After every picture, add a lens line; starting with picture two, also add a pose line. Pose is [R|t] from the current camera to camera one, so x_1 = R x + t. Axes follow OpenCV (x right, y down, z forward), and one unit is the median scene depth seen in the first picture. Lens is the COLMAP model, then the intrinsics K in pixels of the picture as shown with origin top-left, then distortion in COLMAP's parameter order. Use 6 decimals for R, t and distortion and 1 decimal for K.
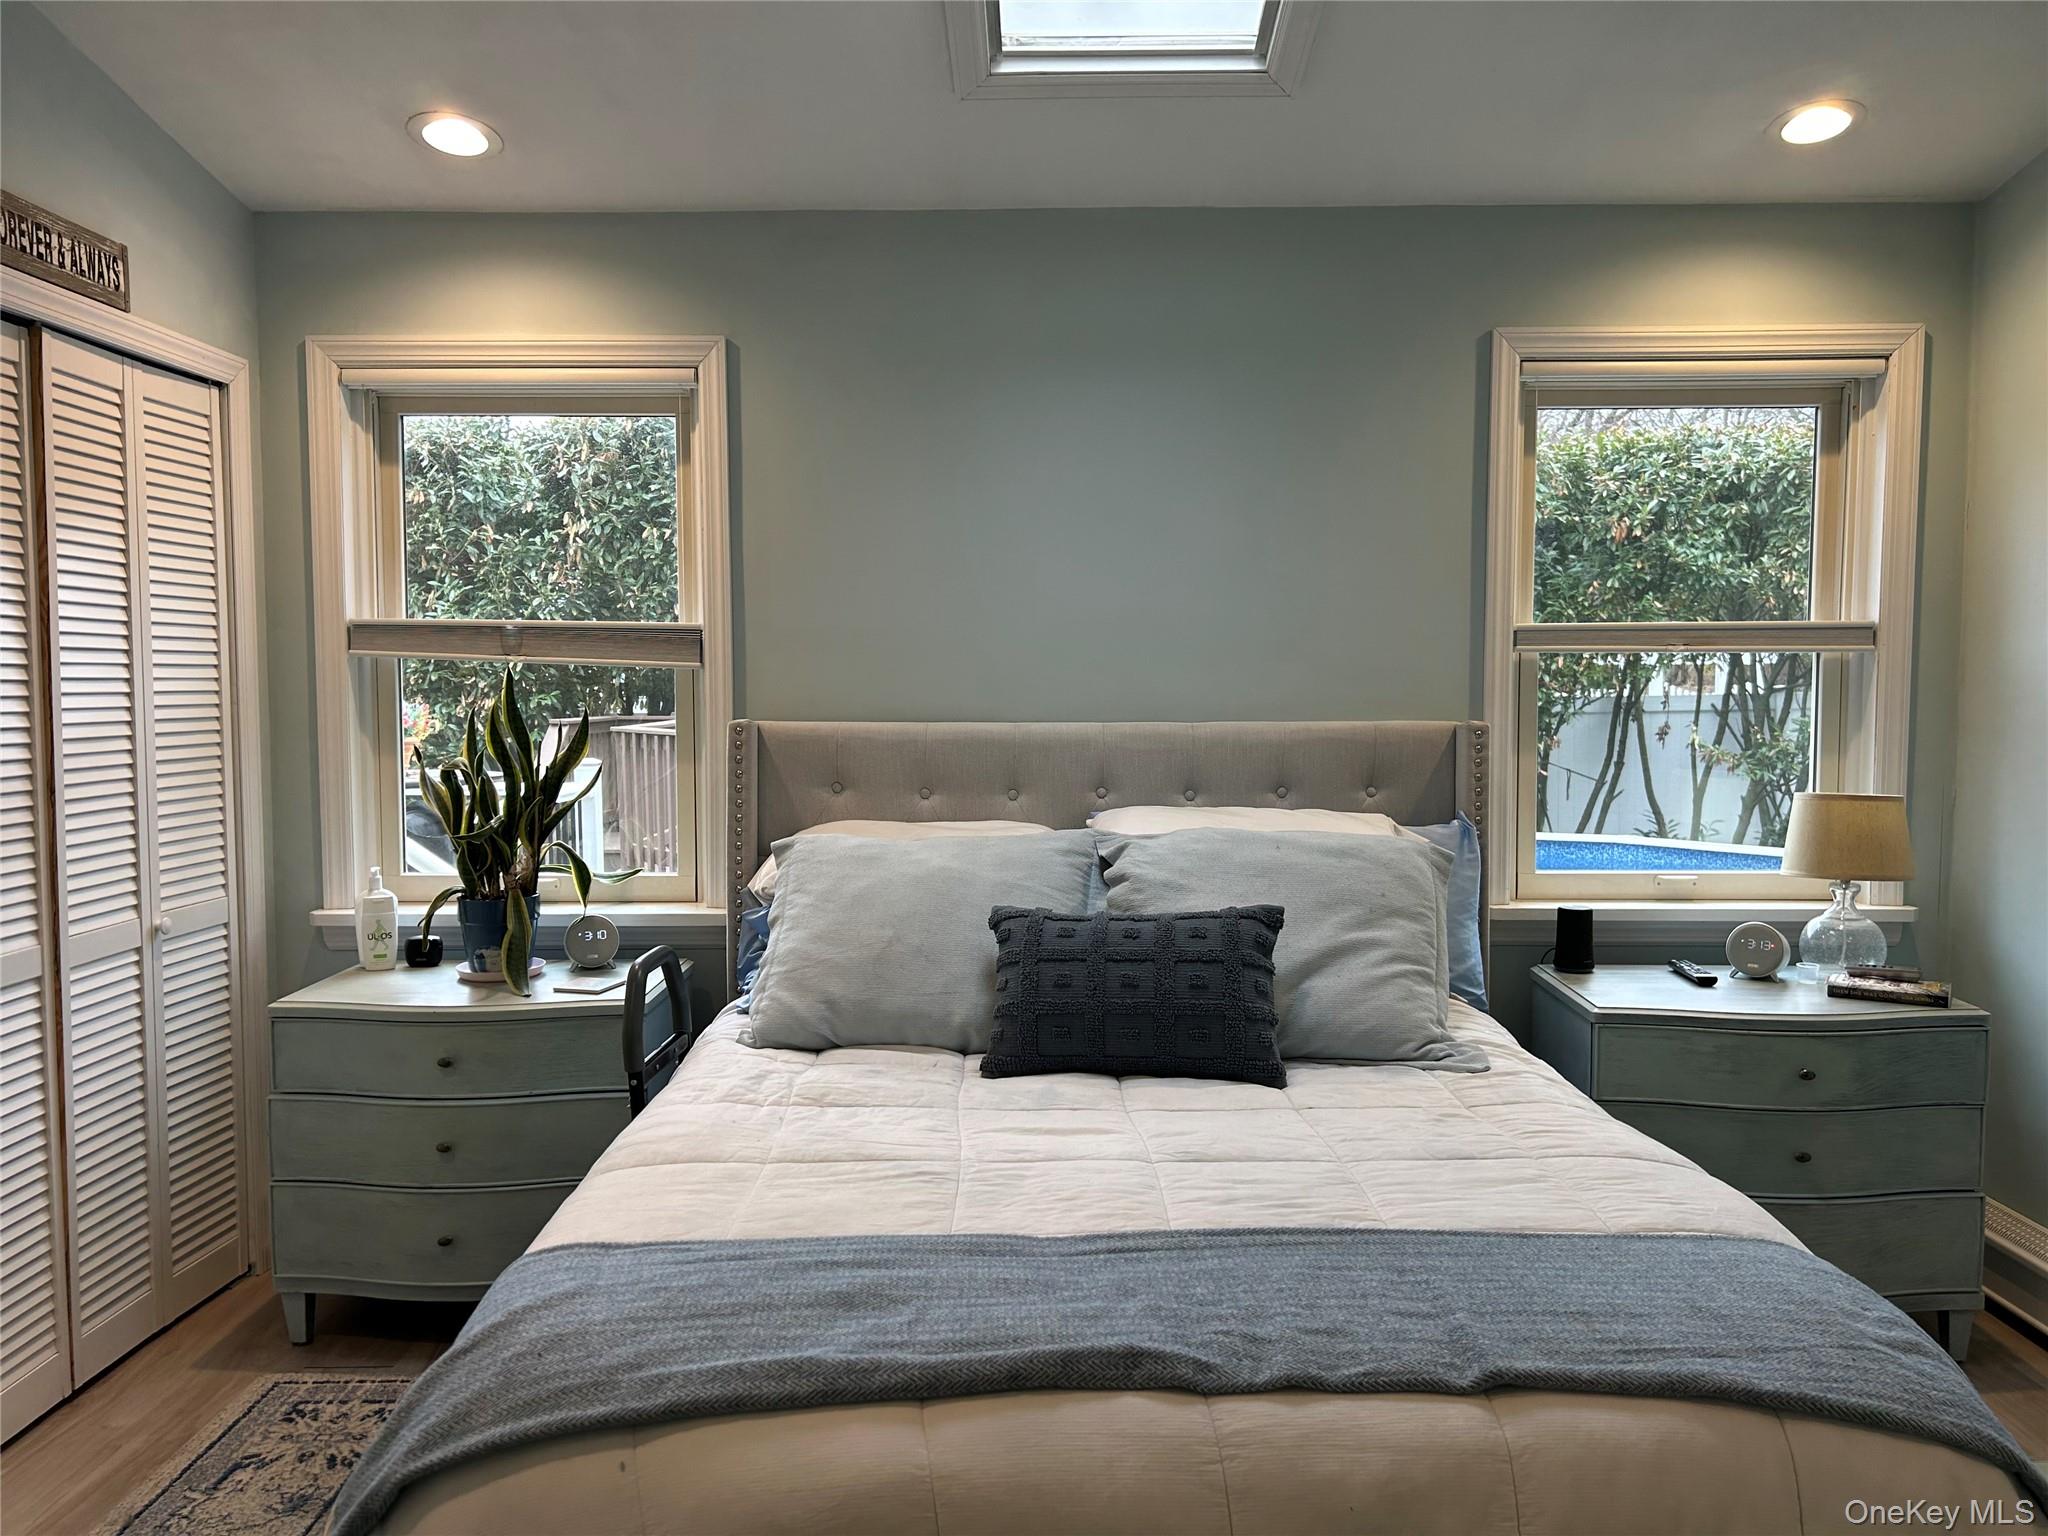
lens RADIAL K [[1543.2, 0, 989.5], [0, 1543.2, 764.0], [0, 0, 1]] dist [0.051831, -0.049763]
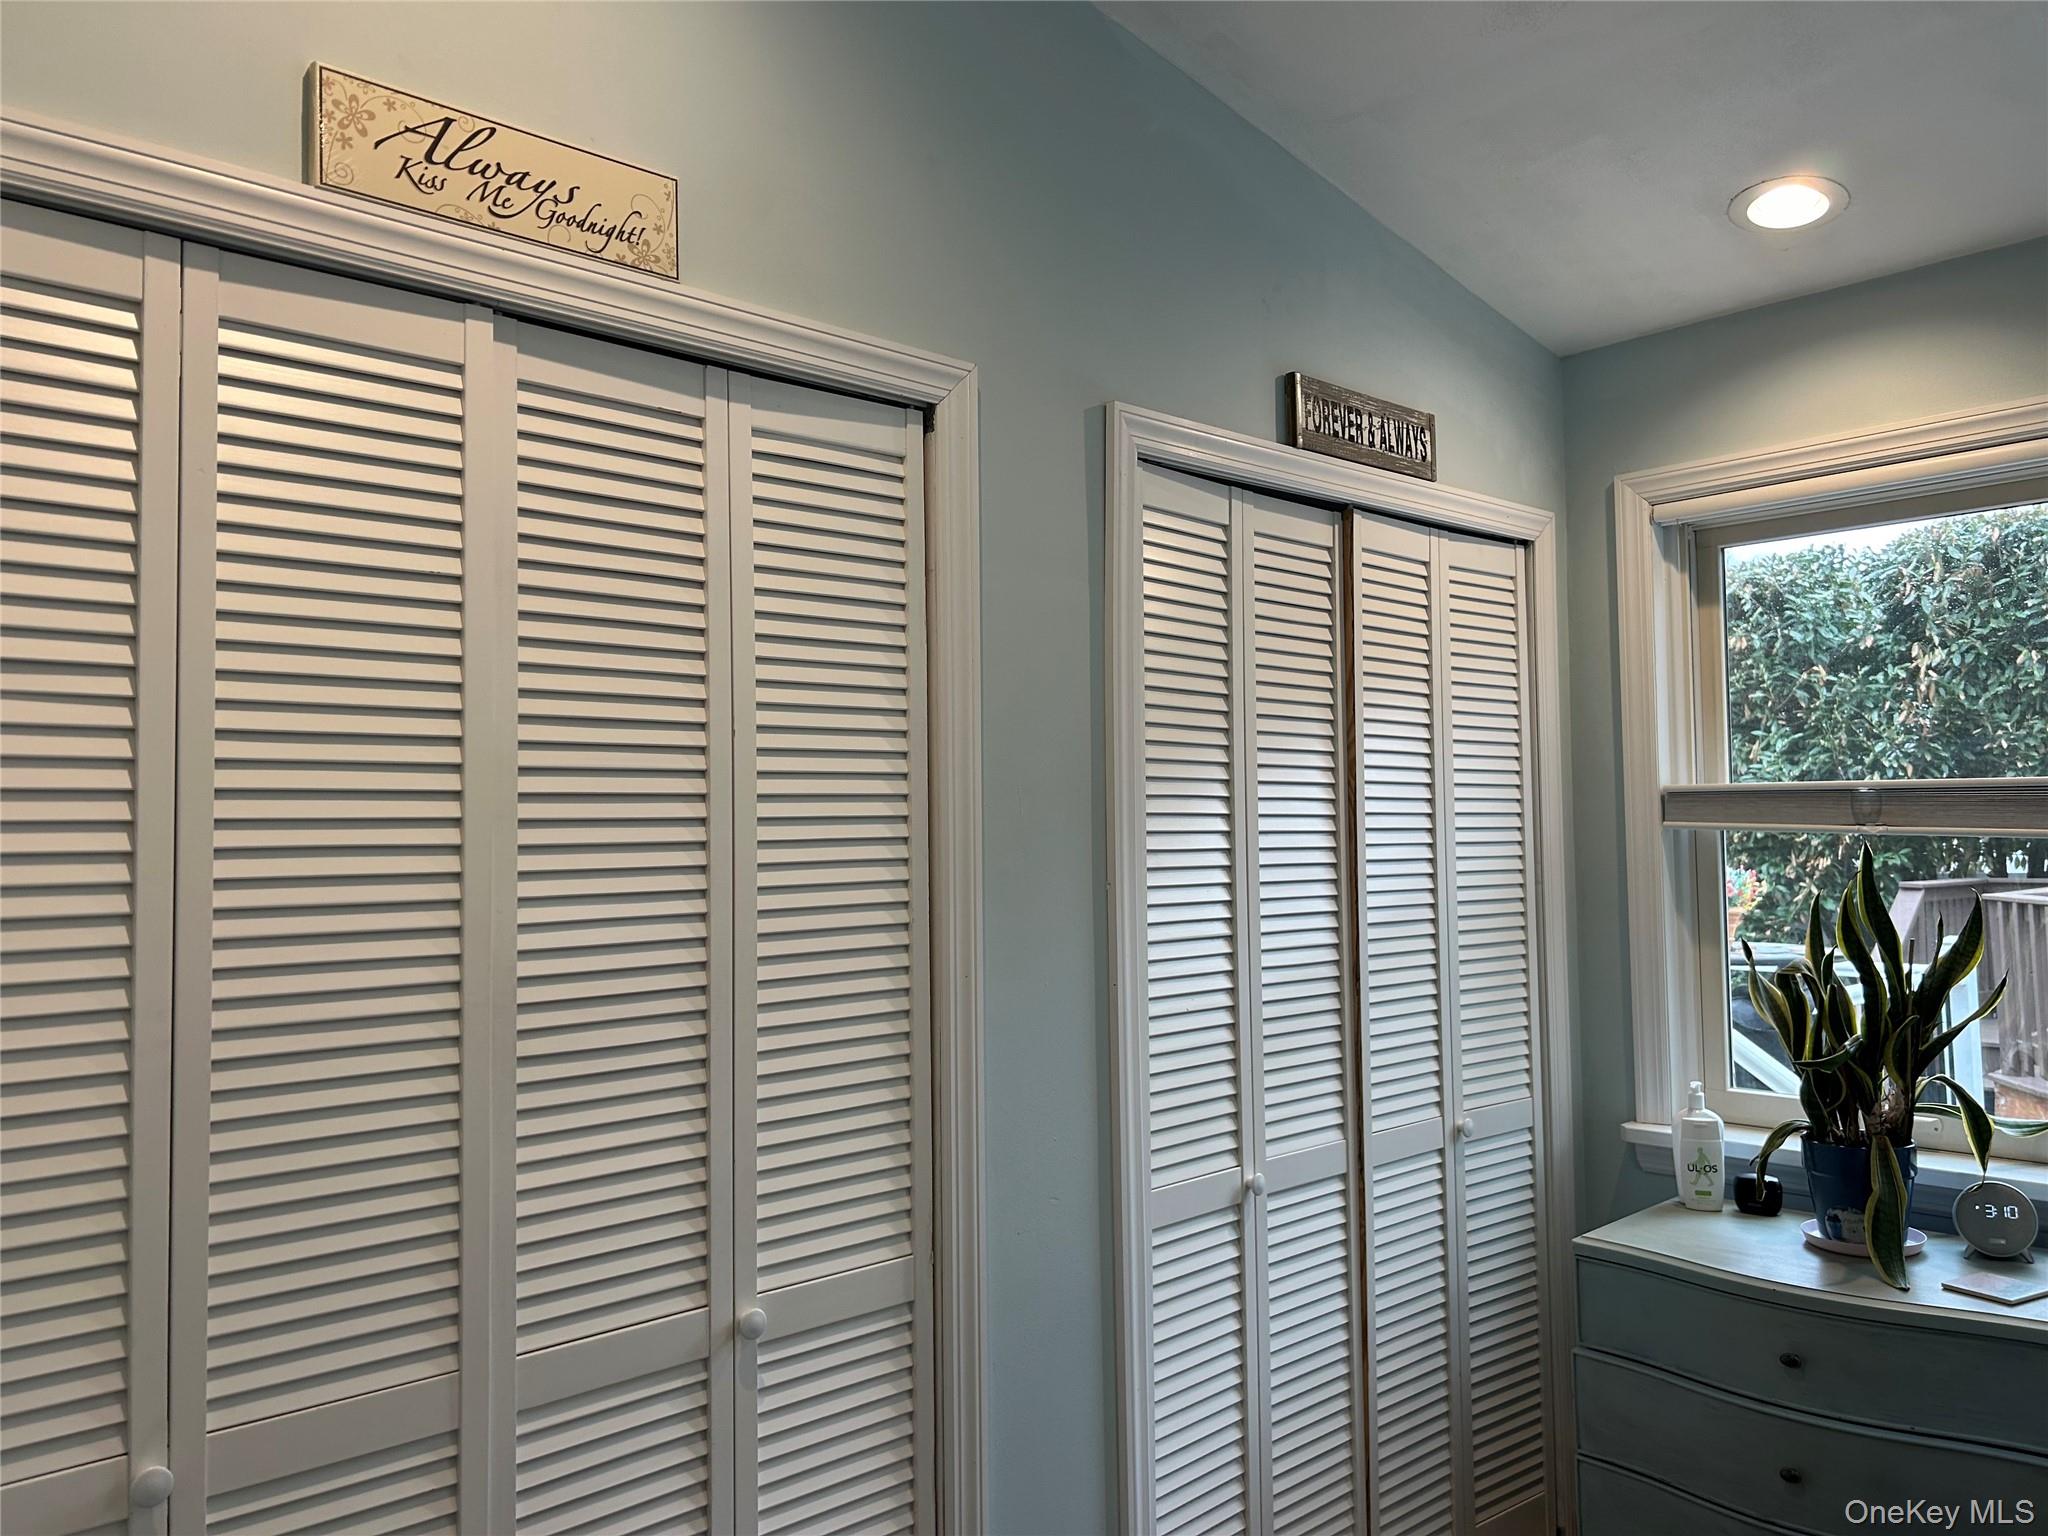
lens RADIAL K [[1551.1, 0, 1015.9], [0, 1551.1, 770.7], [0, 0, 1]] dist [0.034511, -0.062656]
pose [[0.705472, -0.040862, -0.707559, -0.052772], [-0.025775, 0.996197, -0.083229, -0.020763], [0.708269, 0.076953, 0.701736, 0.137733]]
